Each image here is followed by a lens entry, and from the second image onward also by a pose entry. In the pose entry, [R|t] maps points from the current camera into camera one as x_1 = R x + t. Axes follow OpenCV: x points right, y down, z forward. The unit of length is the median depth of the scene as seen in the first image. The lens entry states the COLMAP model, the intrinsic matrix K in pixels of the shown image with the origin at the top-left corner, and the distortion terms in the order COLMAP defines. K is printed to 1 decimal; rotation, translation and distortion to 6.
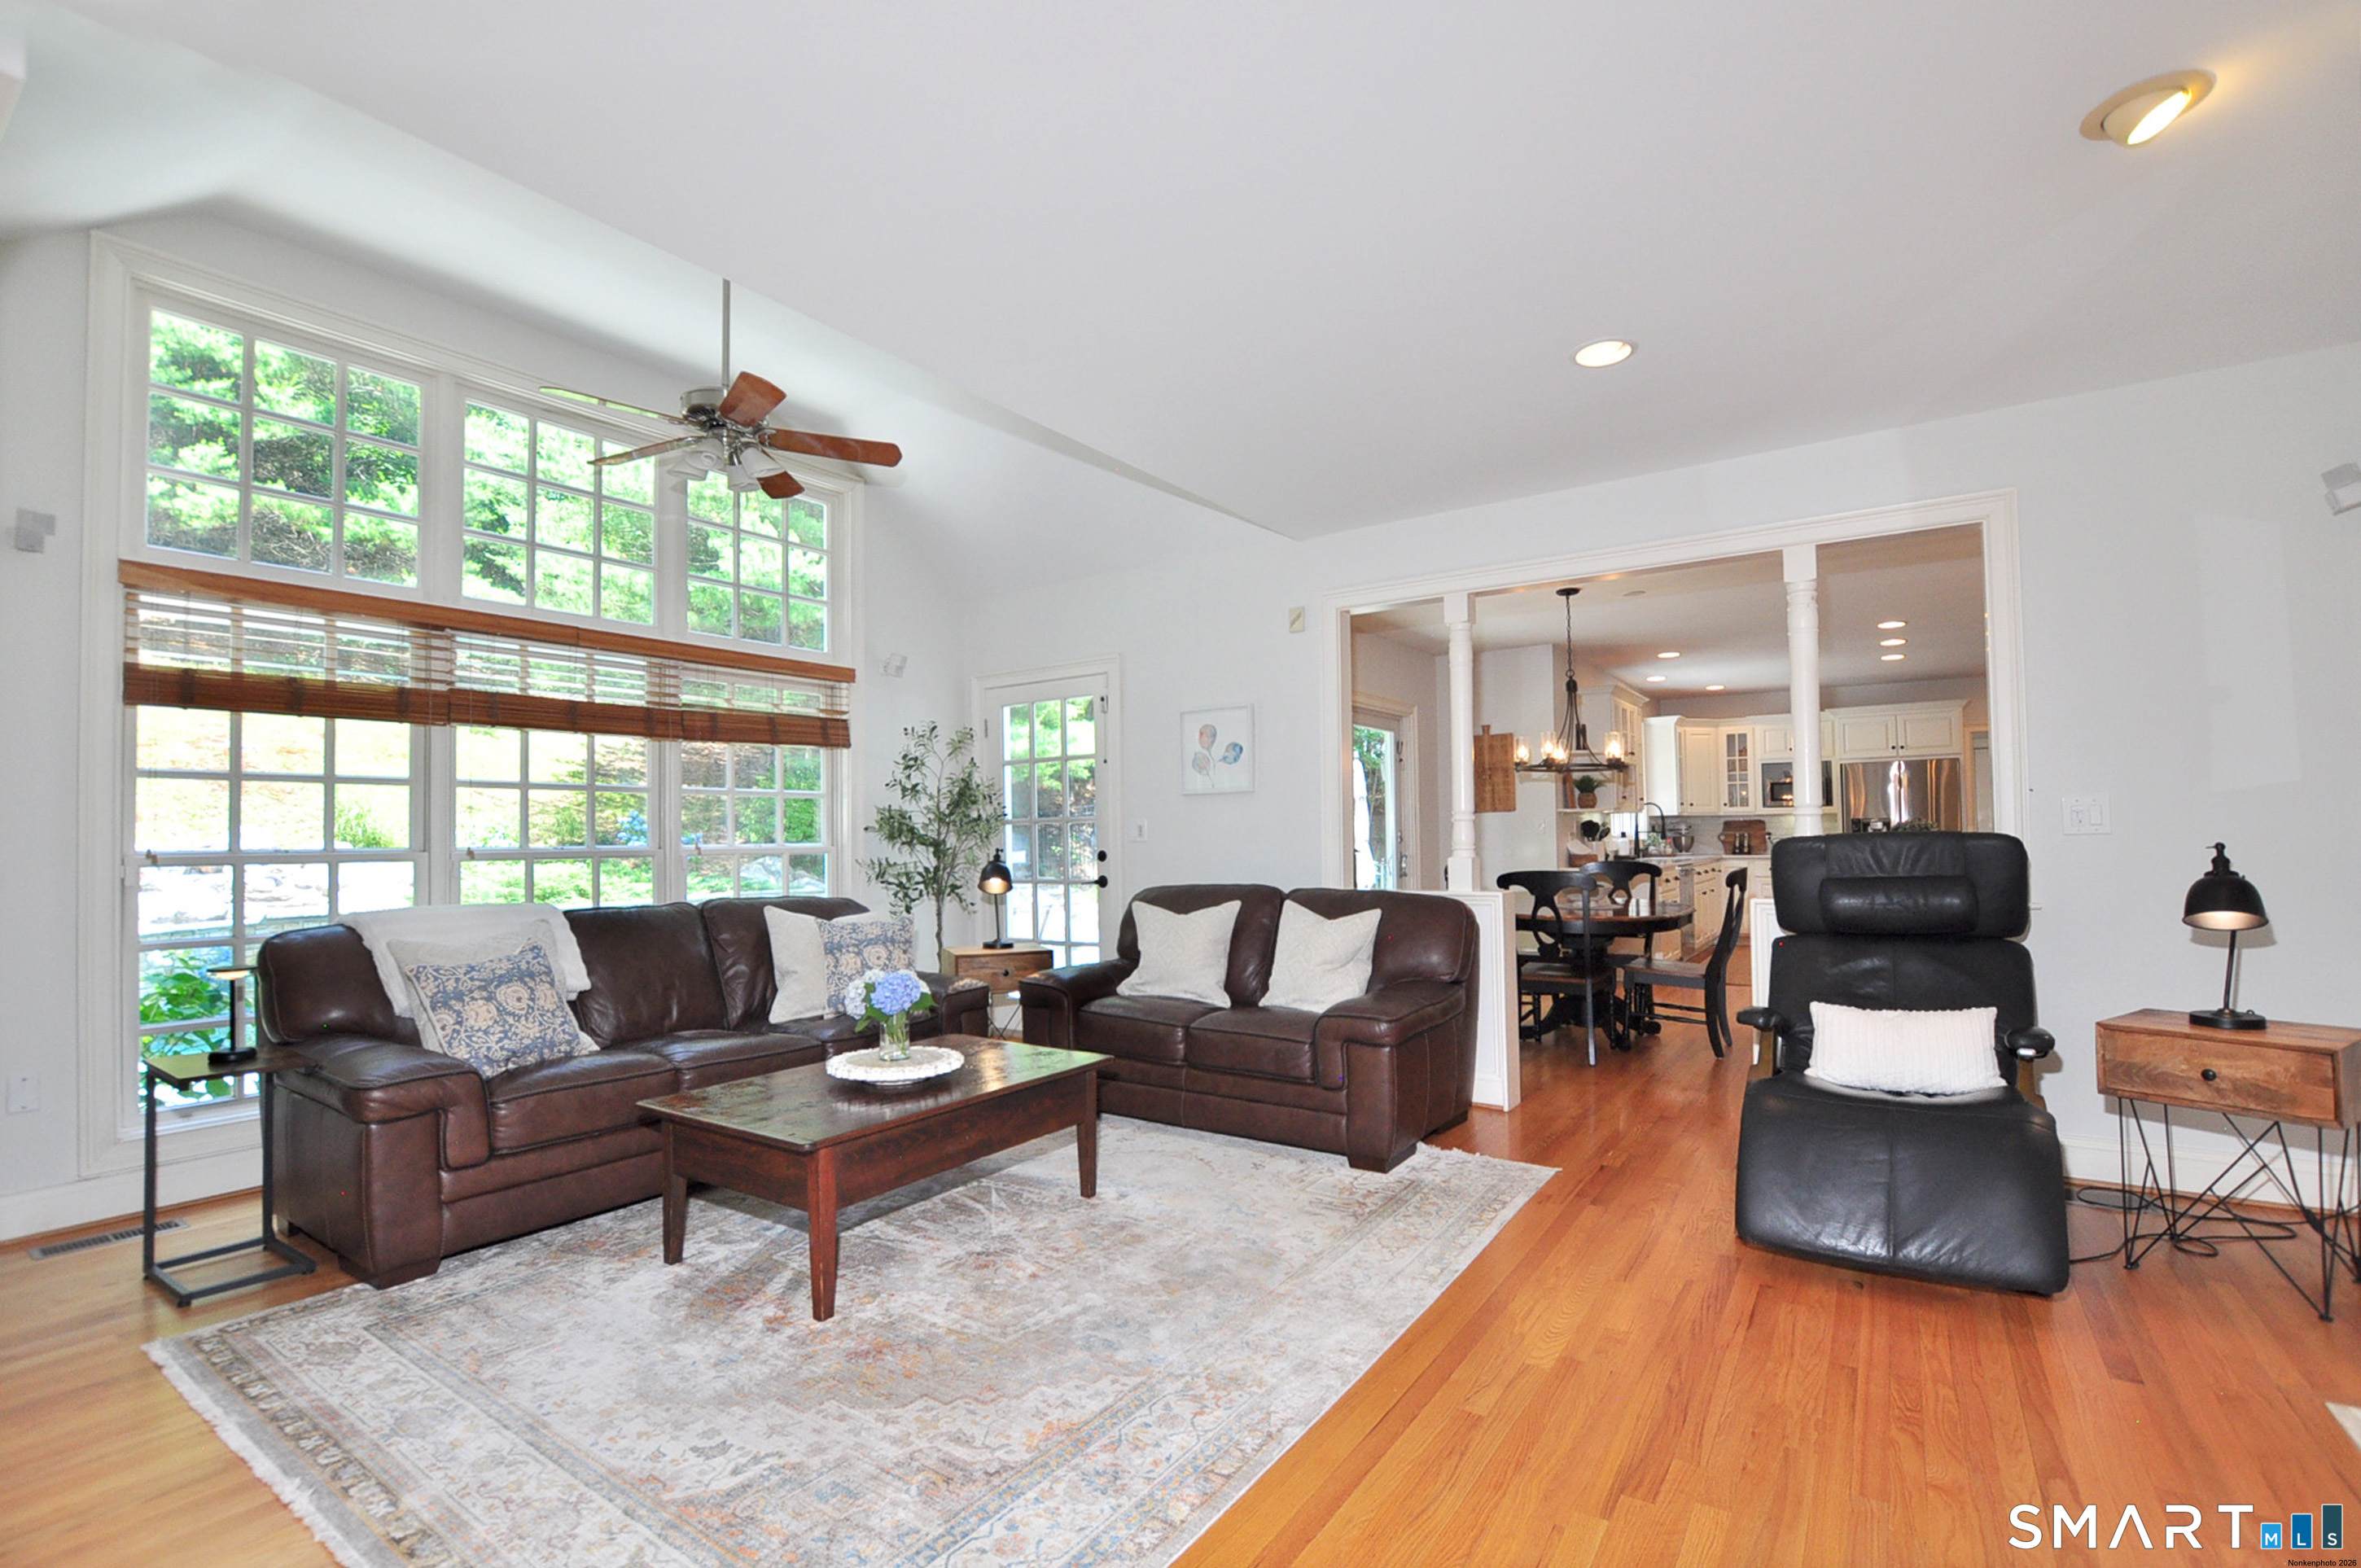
lens RADIAL K [[1081.9, 0, 1156.0], [0, 1081.9, 797.2], [0, 0, 1]] dist [-0.029470, 0.000481]
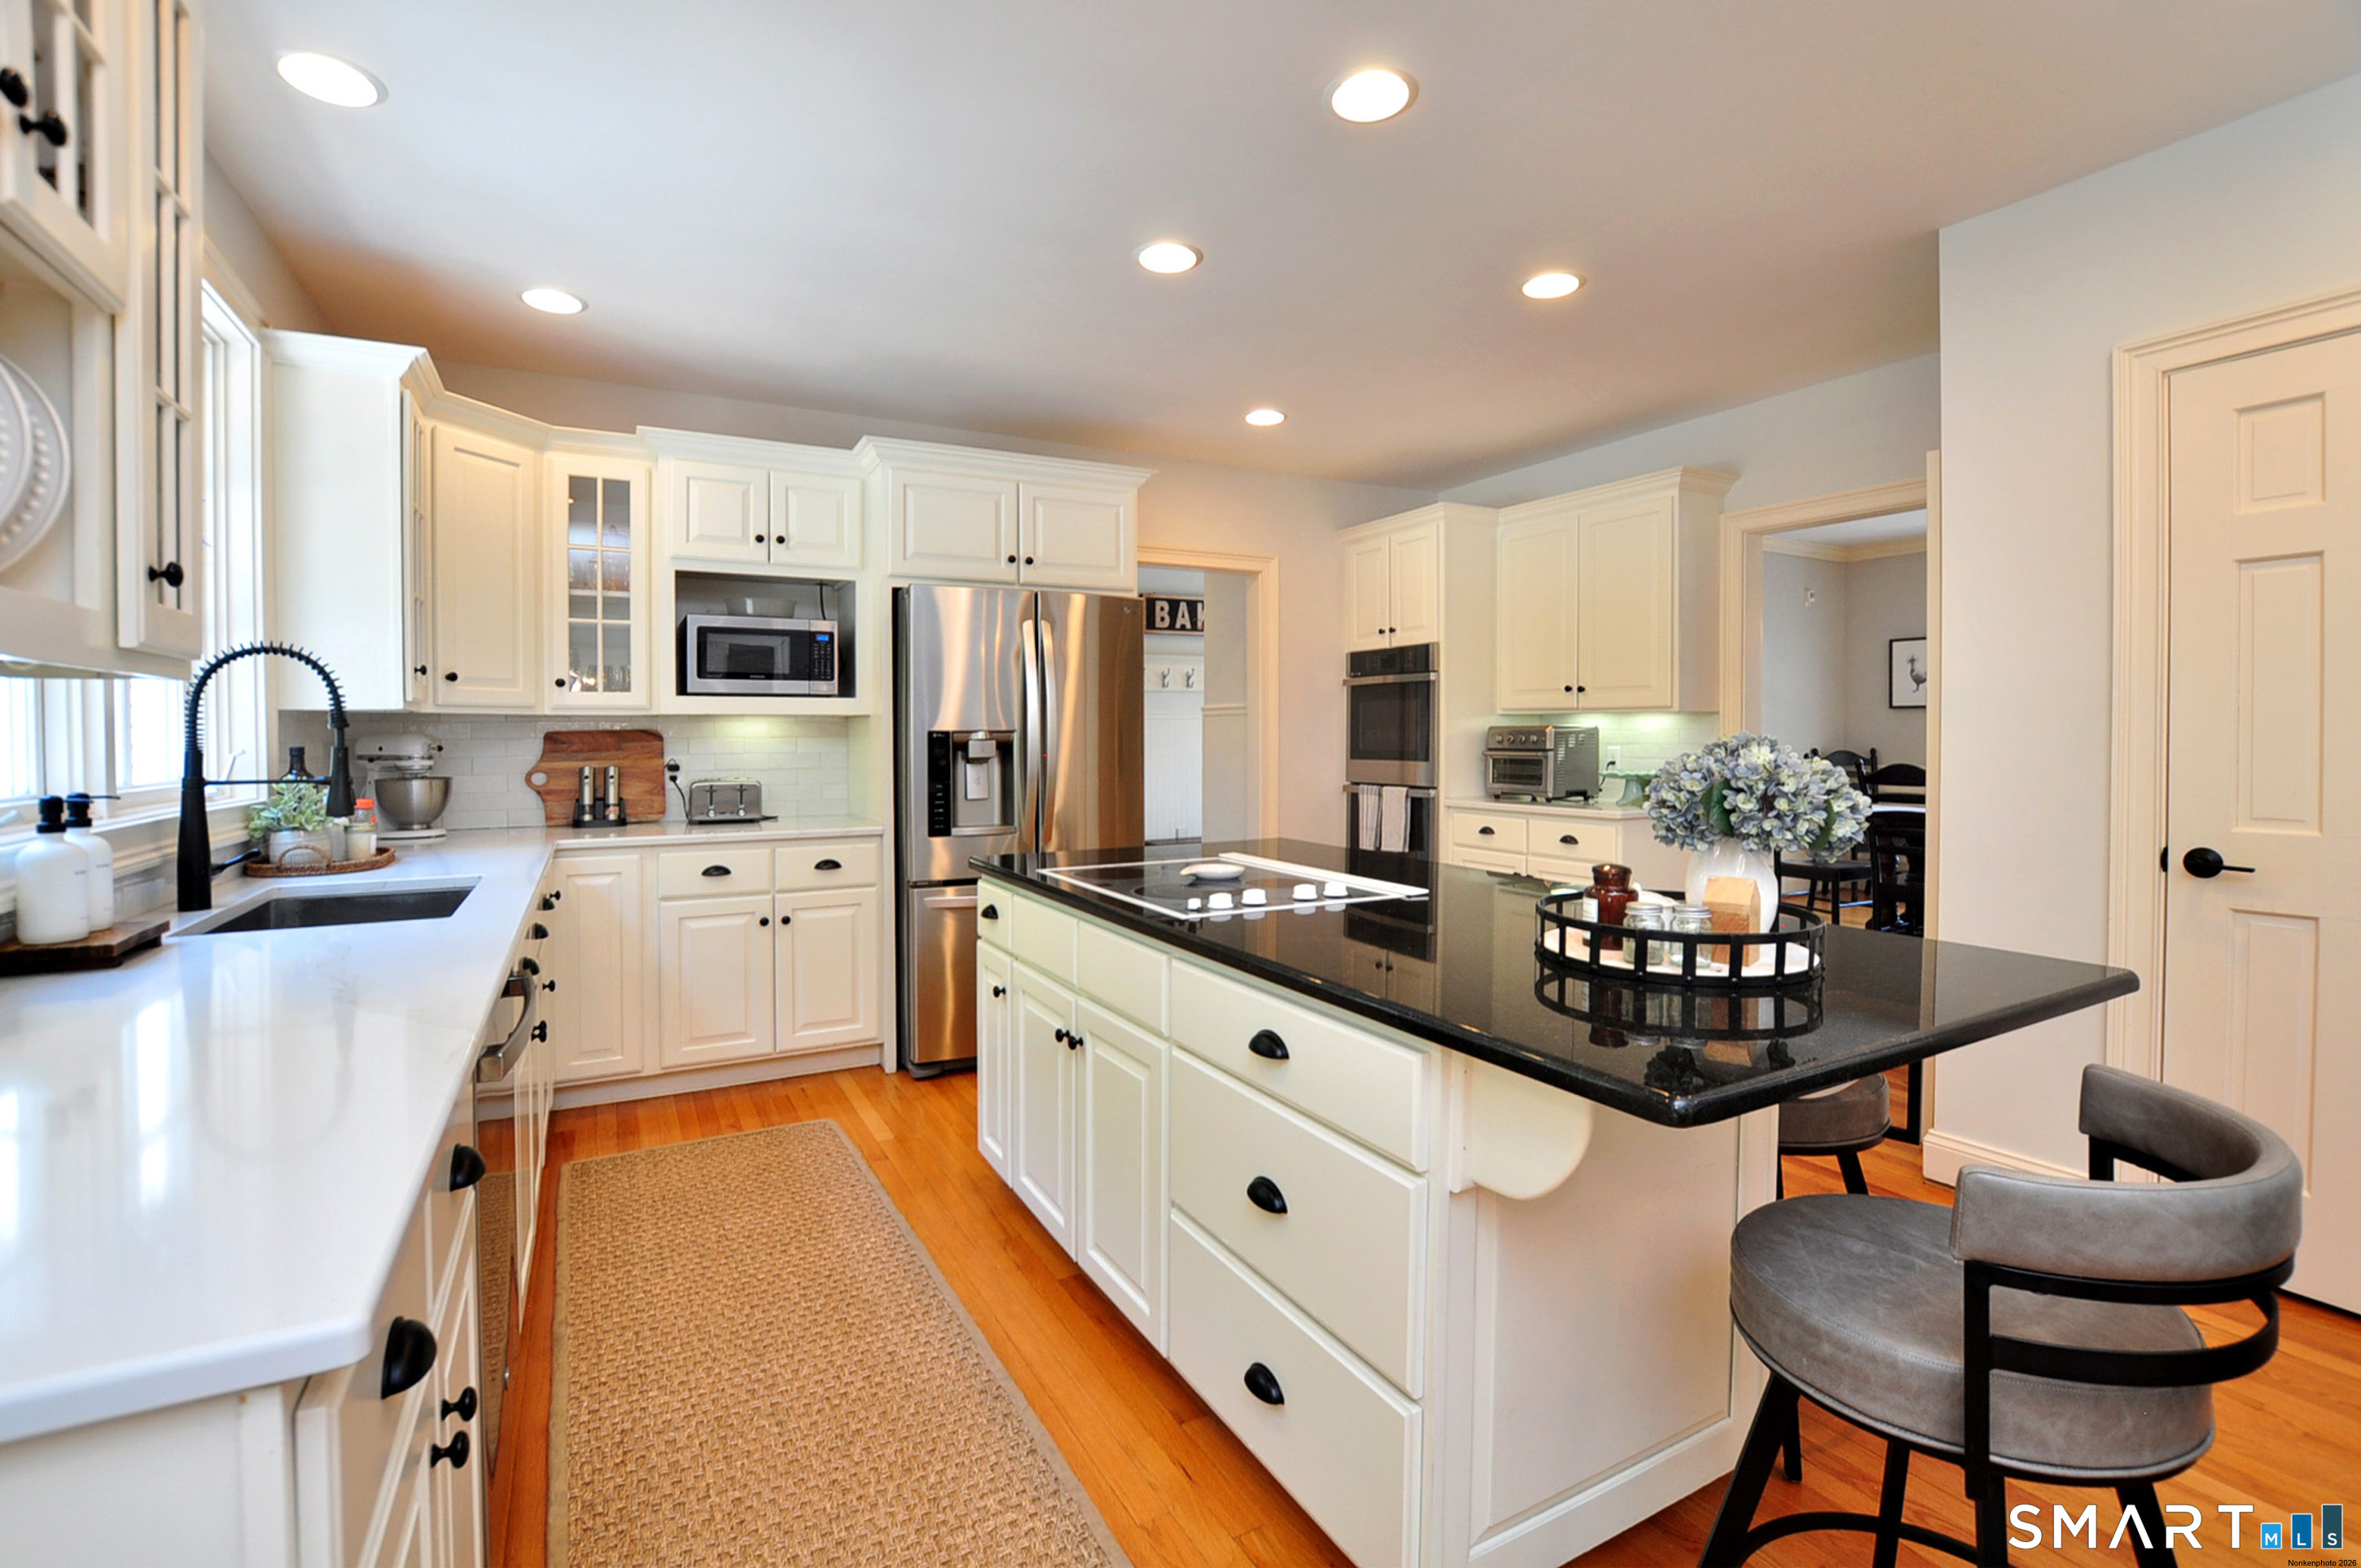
lens RADIAL K [[1057.0, 0, 1176.6], [0, 1057.0, 729.5], [0, 0, 1]] dist [-0.001955, -0.000039]
pose [[0.443691, 0.002454, 0.896176, 0.321923], [-0.030754, 0.999449, 0.012489, 0.011446], [-0.895652, -0.033103, 0.443522, 0.683932]]
